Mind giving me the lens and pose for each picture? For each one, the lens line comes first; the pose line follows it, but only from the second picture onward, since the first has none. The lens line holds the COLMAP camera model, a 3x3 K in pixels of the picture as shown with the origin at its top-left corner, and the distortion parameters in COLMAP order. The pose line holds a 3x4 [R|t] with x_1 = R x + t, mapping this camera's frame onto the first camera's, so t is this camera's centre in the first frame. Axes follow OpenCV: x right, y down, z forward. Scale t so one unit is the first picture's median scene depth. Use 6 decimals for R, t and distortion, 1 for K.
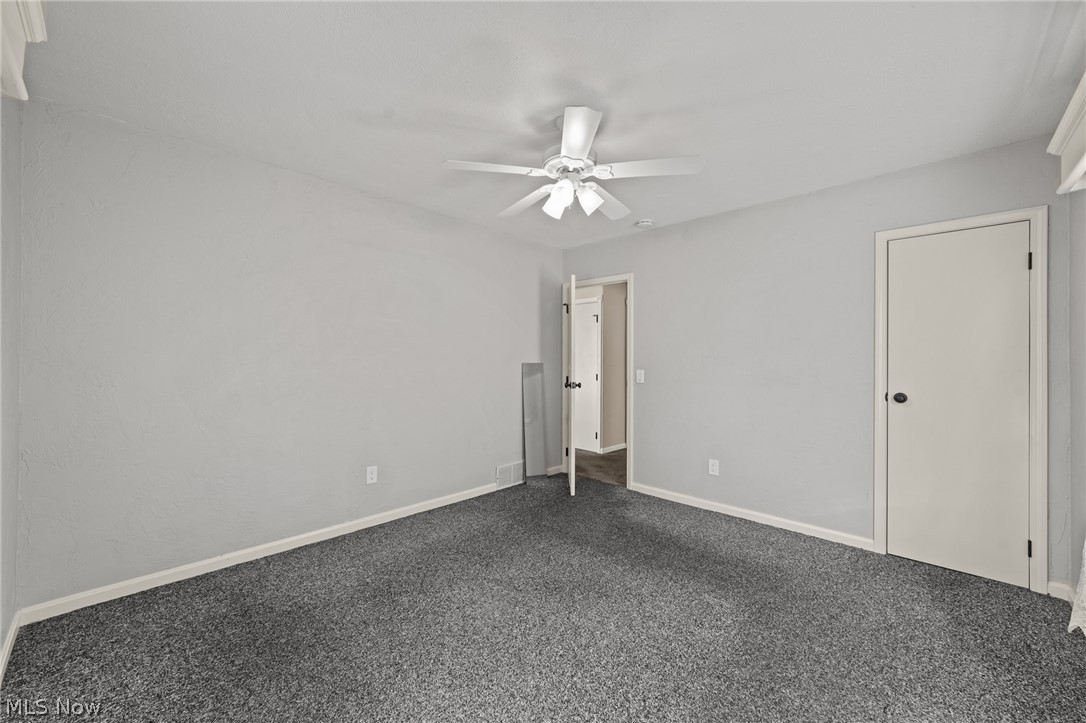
lens RADIAL K [[417.9, 0, 543.8], [0, 417.9, 359.7], [0, 0, 1]] dist [0.011189, -0.000804]
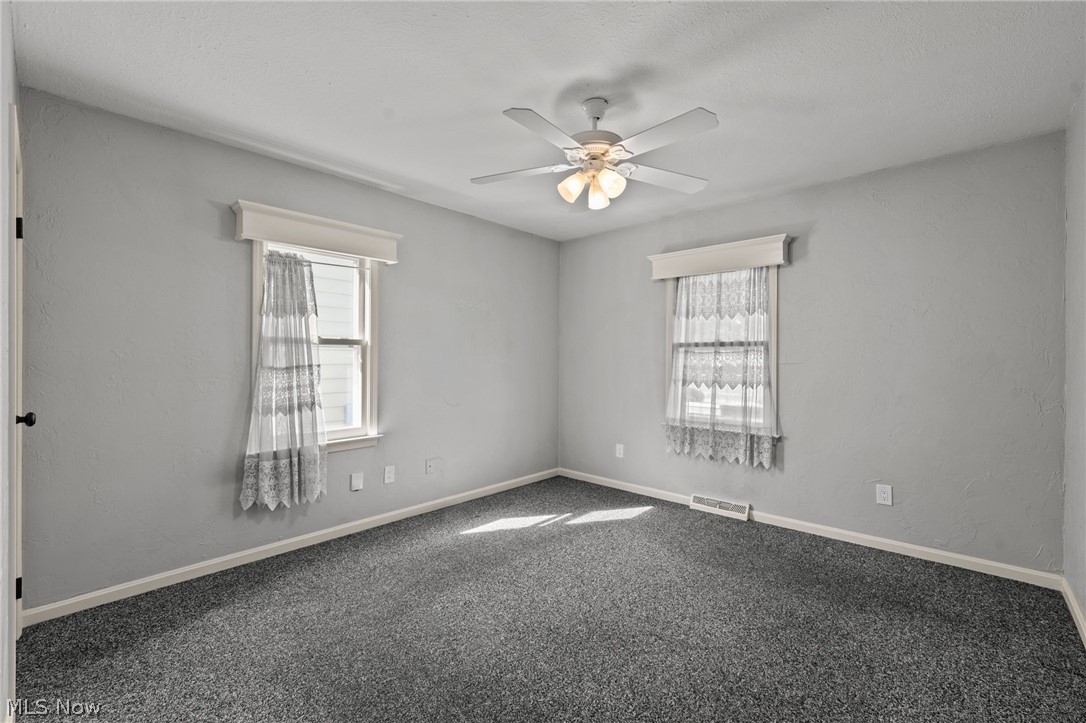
lens RADIAL K [[465.2, 0, 542.5], [0, 465.2, 360.9], [0, 0, 1]] dist [-0.002649, 0.001570]
pose [[-0.999730, -0.008501, -0.021621, 0.190858], [-0.008725, 0.999909, 0.010293, -0.000448], [0.021532, 0.010479, -0.999713, 1.973499]]
